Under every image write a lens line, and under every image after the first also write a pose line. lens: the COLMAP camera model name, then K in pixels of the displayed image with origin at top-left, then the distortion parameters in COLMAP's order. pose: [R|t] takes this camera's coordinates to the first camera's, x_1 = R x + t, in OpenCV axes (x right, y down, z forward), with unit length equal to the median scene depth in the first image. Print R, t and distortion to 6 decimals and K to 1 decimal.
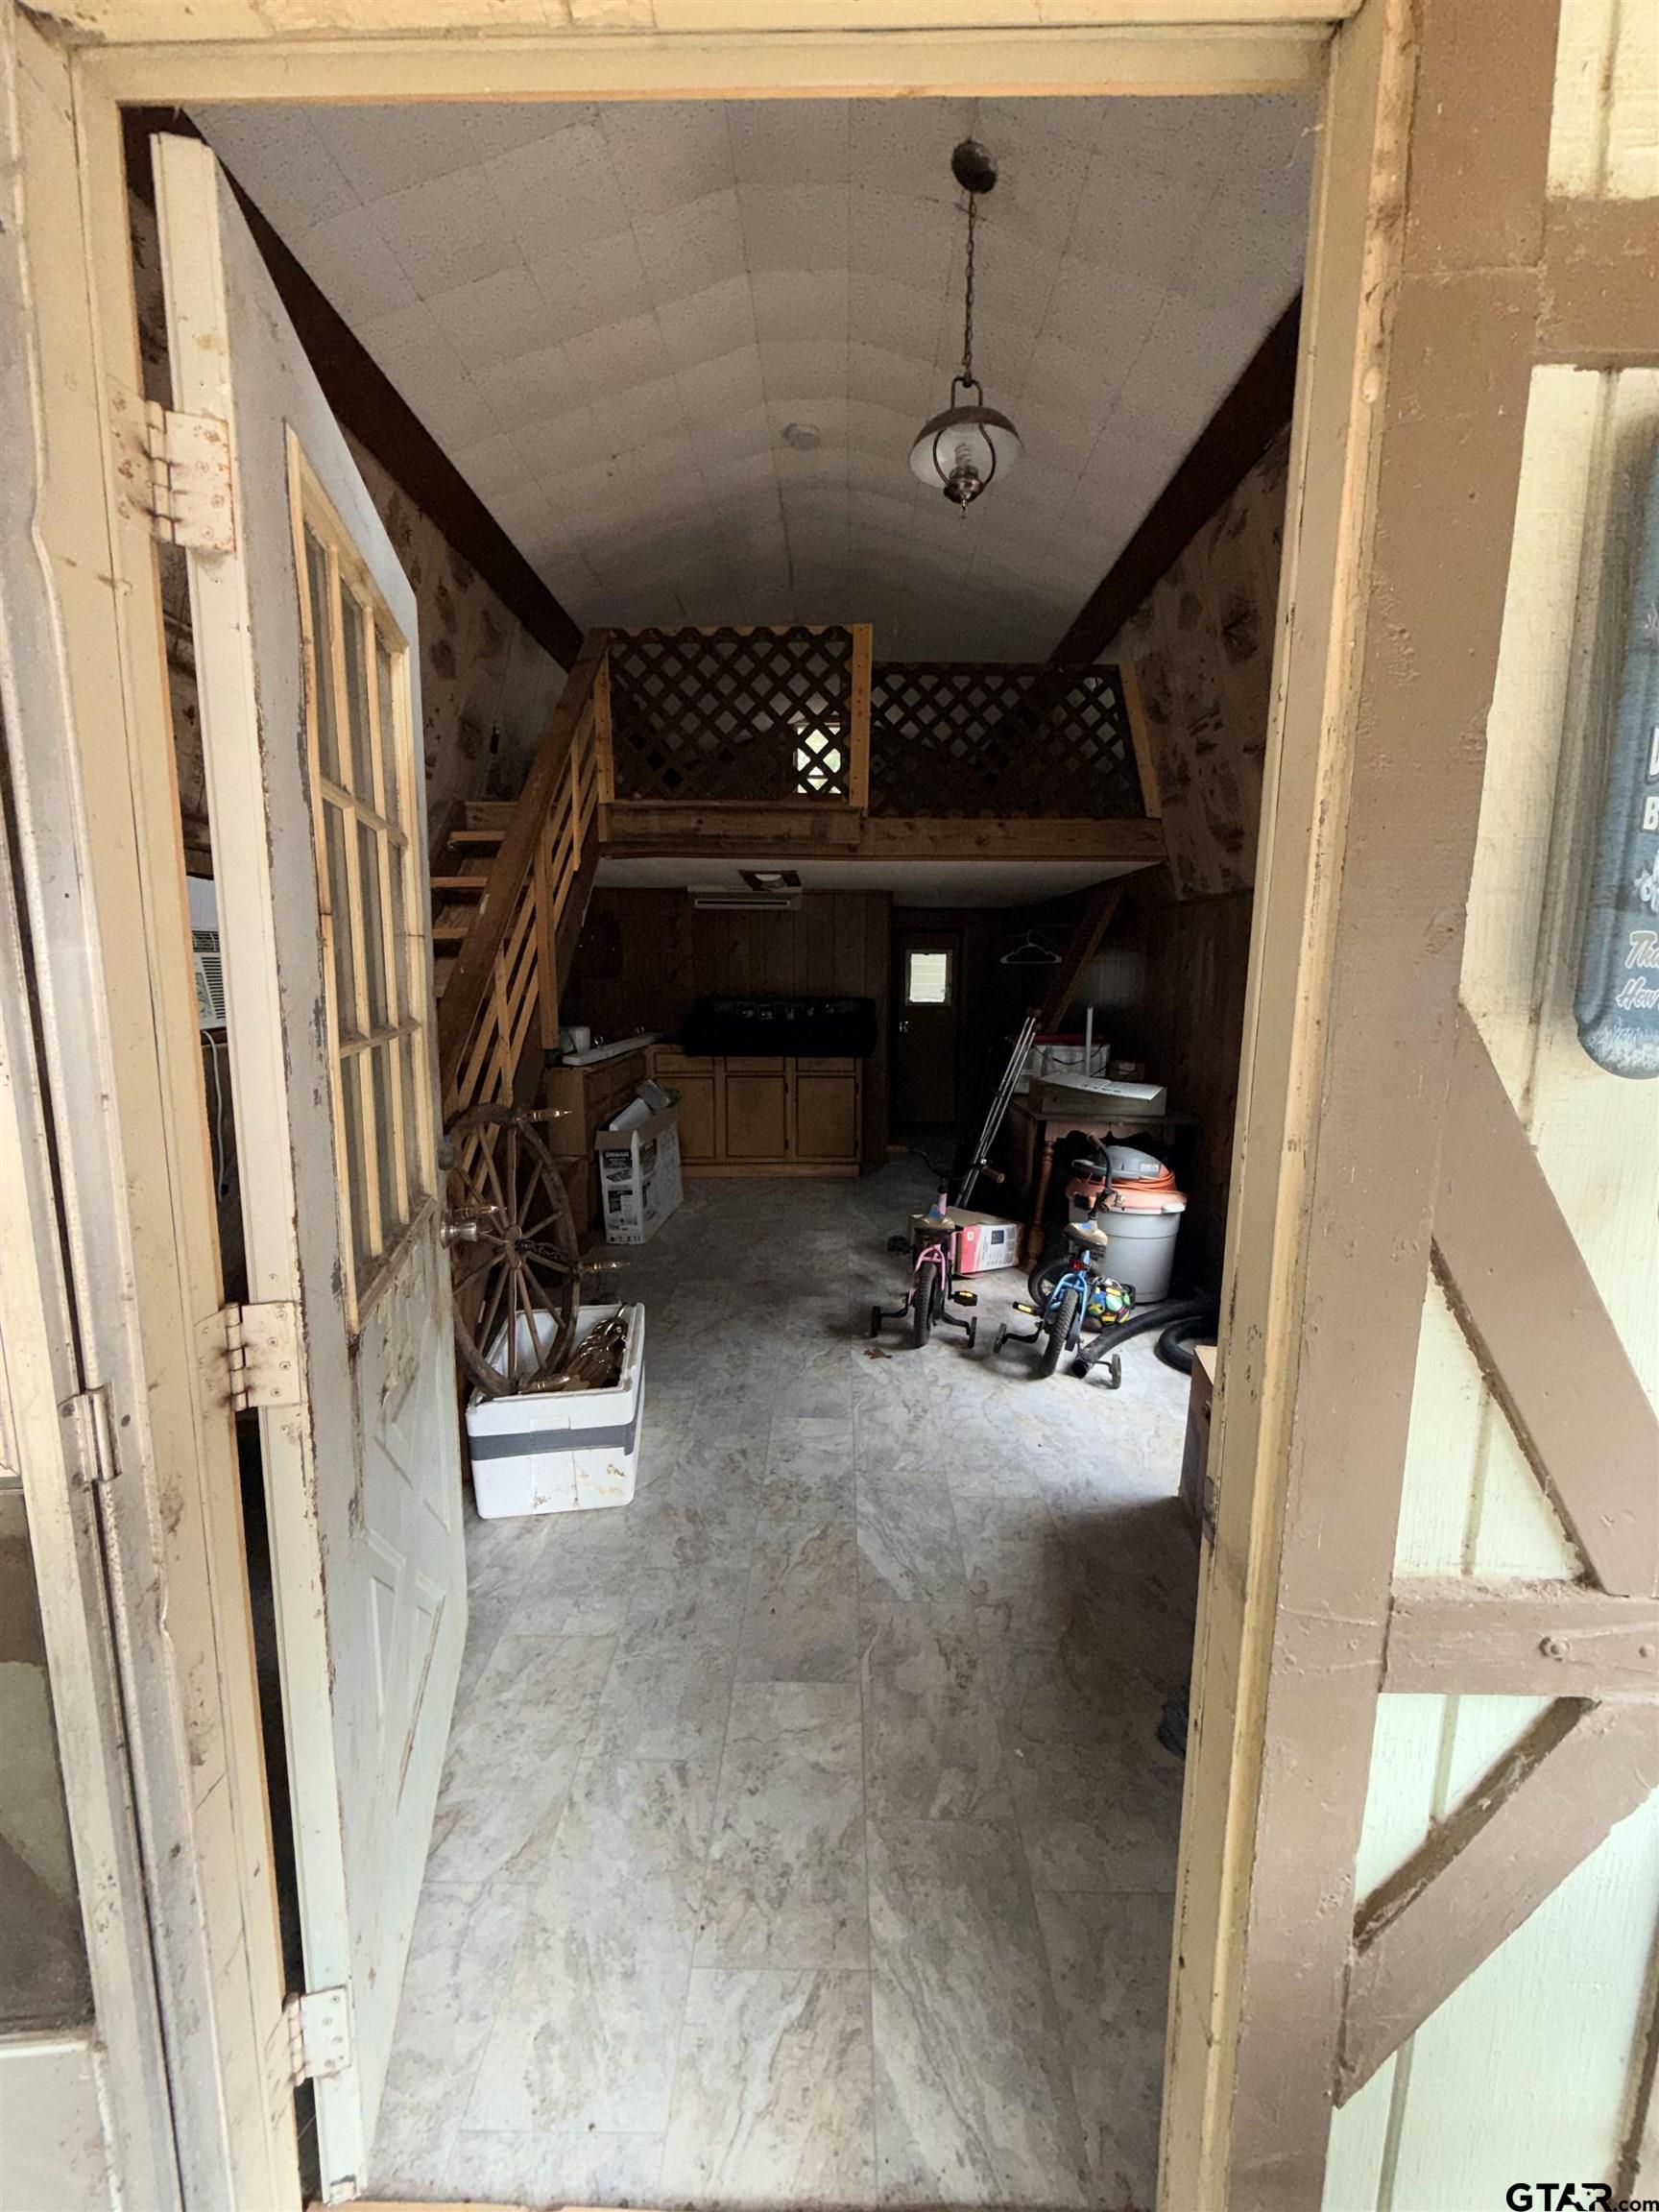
lens RADIAL K [[873.2, 0, 829.5], [0, 873.2, 1098.5], [0, 0, 1]] dist [-0.009173, 0.000012]
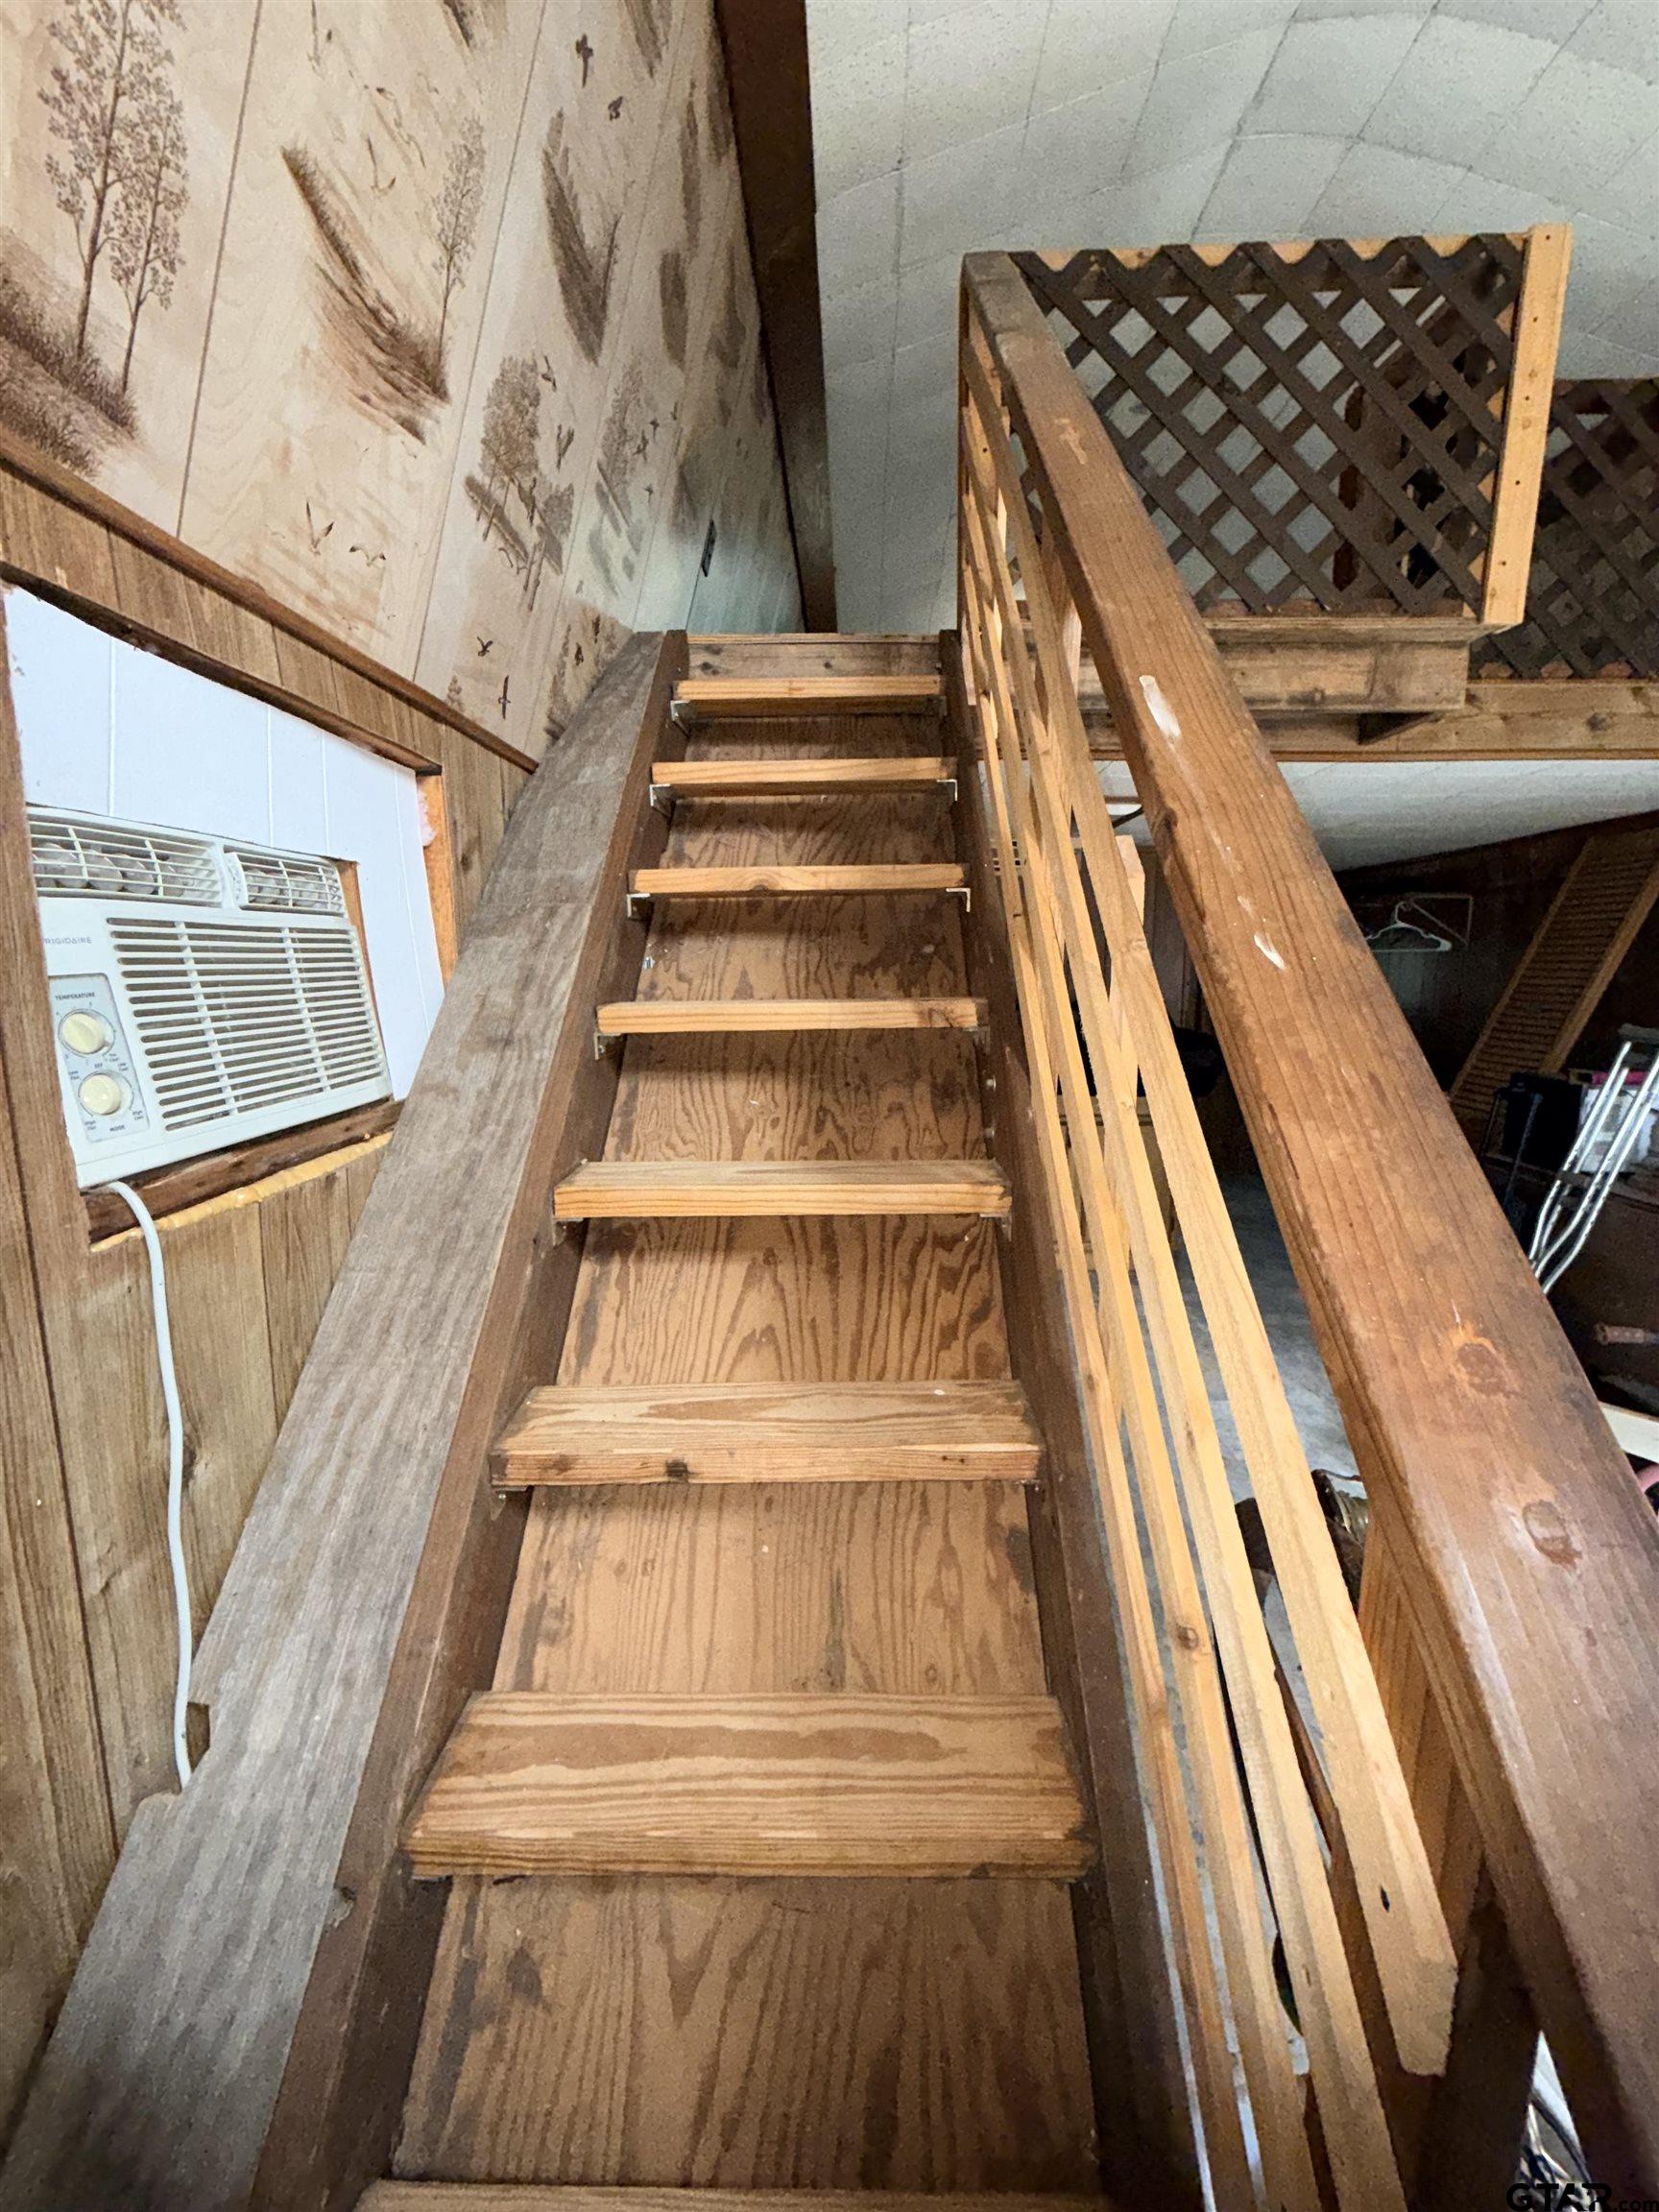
lens RADIAL K [[873.2, 0, 829.5], [0, 873.2, 1098.5], [0, 0, 1]] dist [-0.009173, 0.000012]
pose [[0.999872, -0.011744, -0.010904, -0.491320], [0.011709, 0.999926, -0.003290, -0.099504], [0.010942, 0.003161, 0.999935, 0.729131]]
